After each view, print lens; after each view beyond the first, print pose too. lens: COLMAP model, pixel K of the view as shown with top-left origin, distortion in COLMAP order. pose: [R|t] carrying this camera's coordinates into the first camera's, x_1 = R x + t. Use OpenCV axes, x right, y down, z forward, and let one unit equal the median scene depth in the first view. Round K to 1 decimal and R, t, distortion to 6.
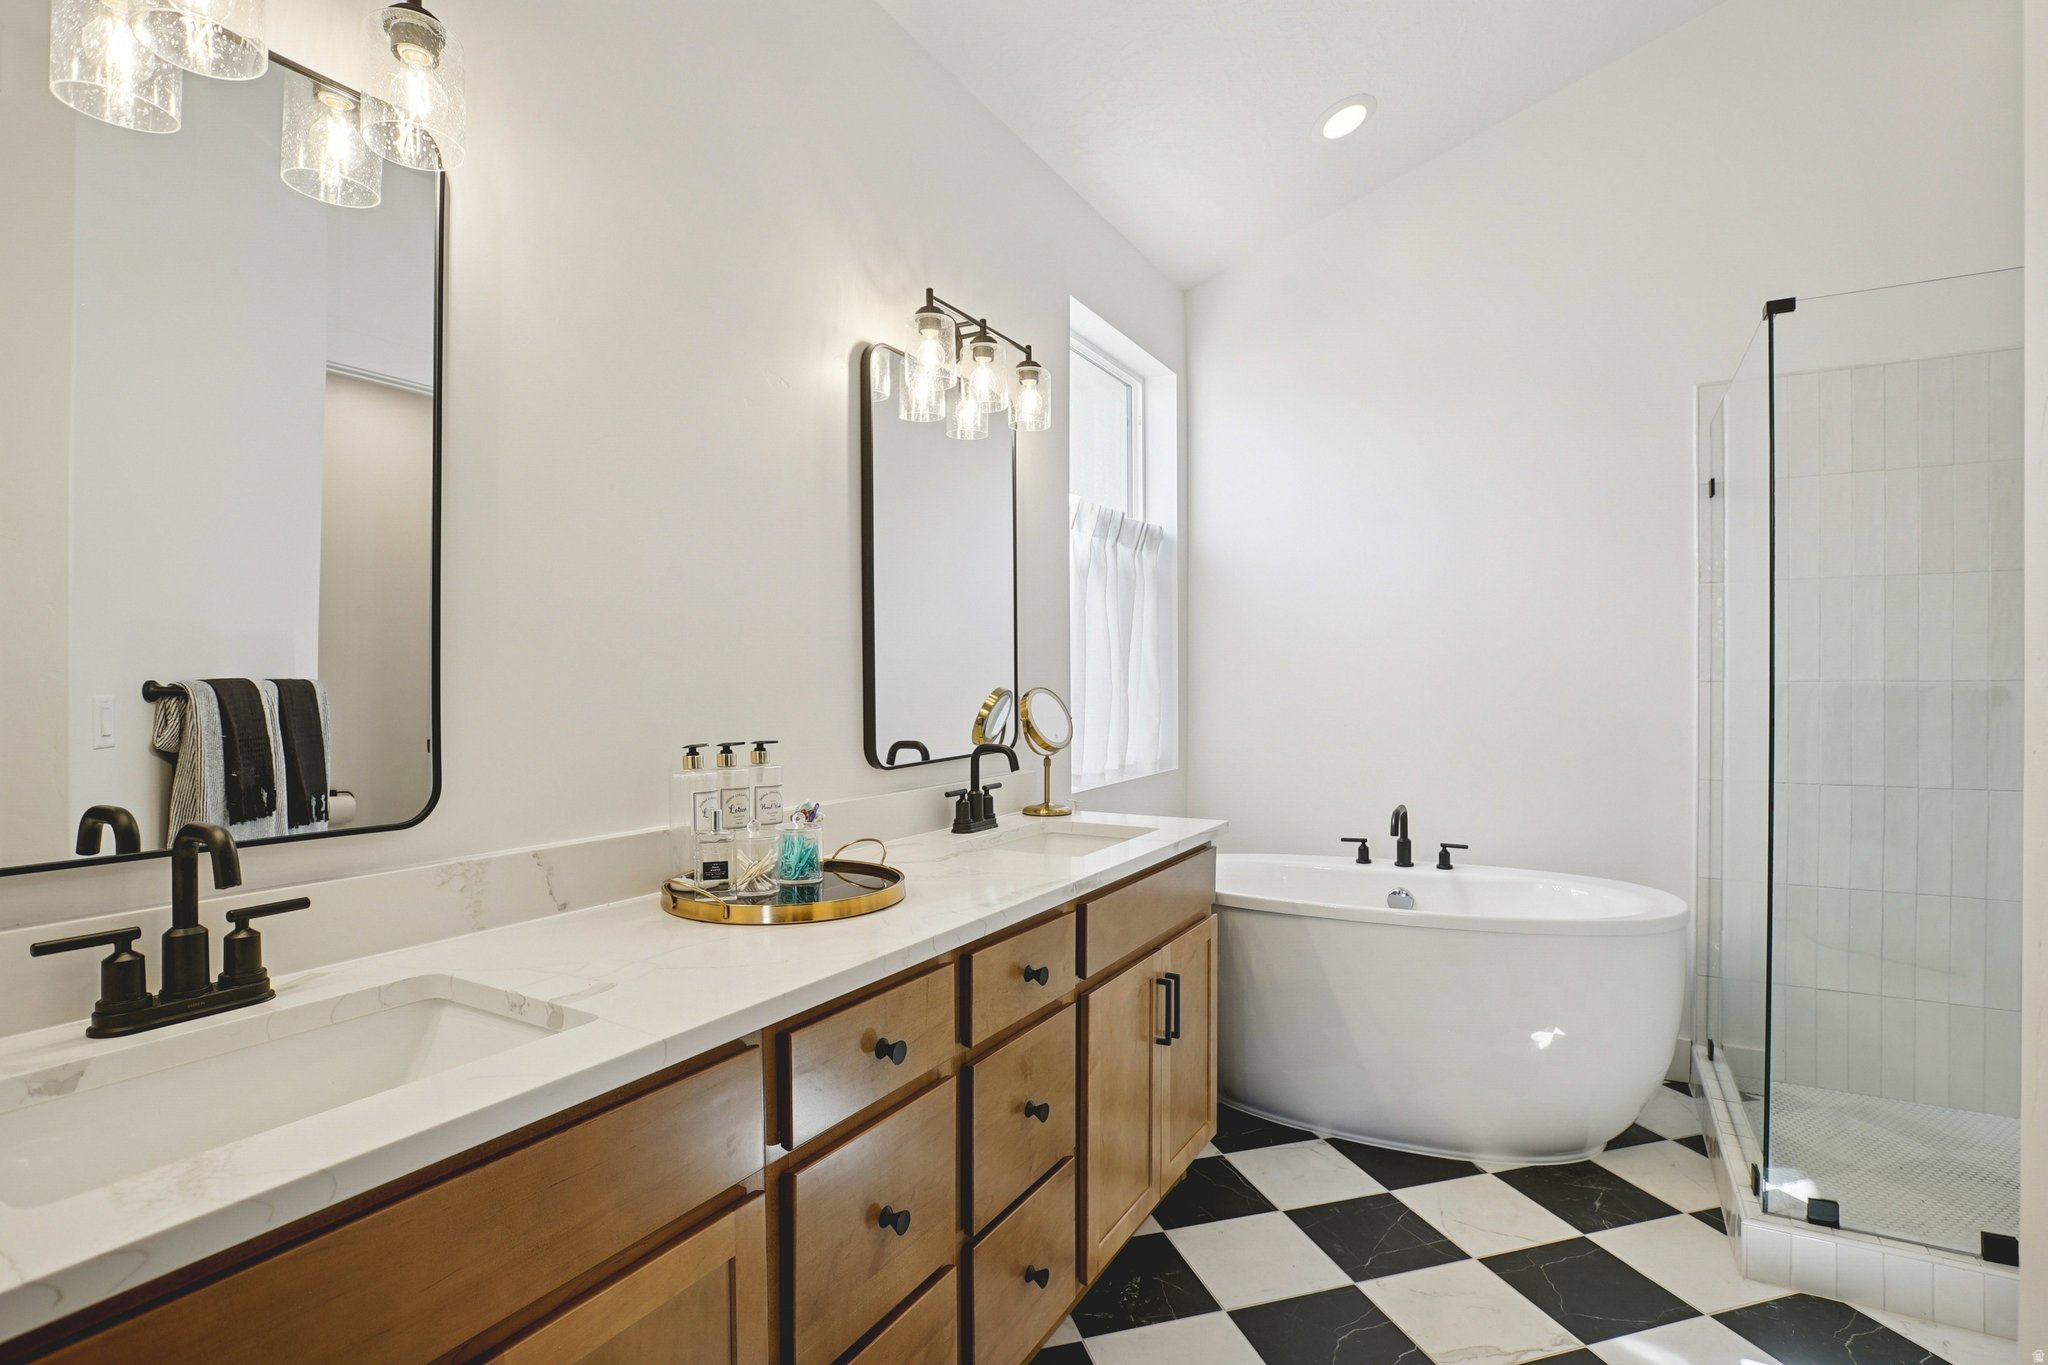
lens RADIAL K [[985.0, 0, 1011.1], [0, 985.0, 695.4], [0, 0, 1]] dist [-0.021622, 0.002097]
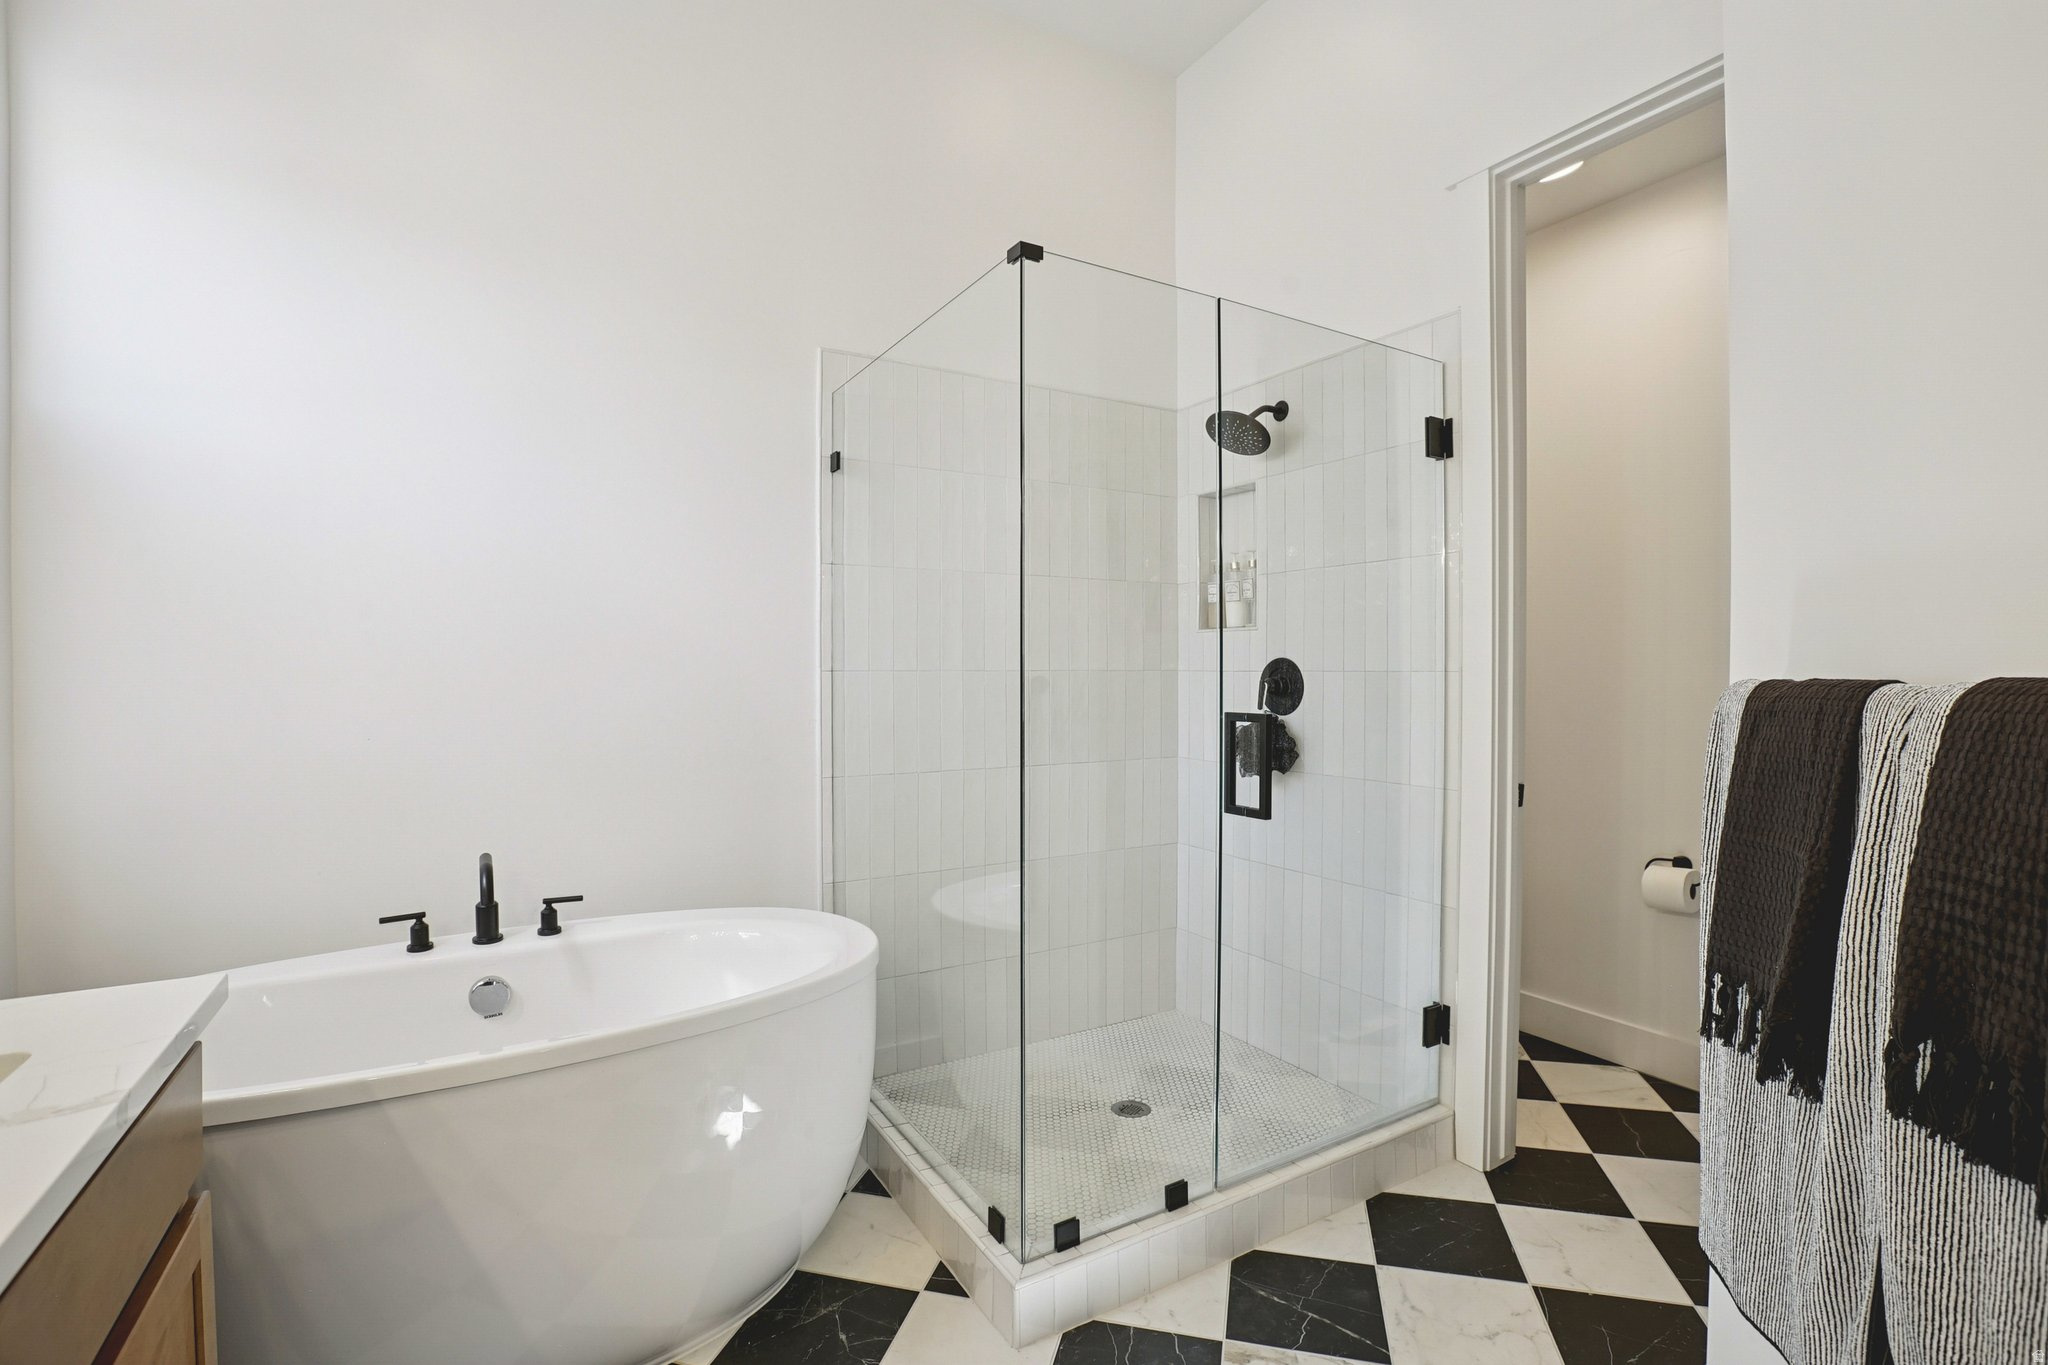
lens RADIAL K [[960.7, 0, 1044.5], [0, 960.7, 686.3], [0, 0, 1]] dist [-0.030702, 0.009943]
pose [[0.489349, -0.014339, 0.871970, 0.017946], [0.012641, 0.999876, 0.009348, -0.005754], [-0.871997, 0.006448, 0.489469, 0.372681]]
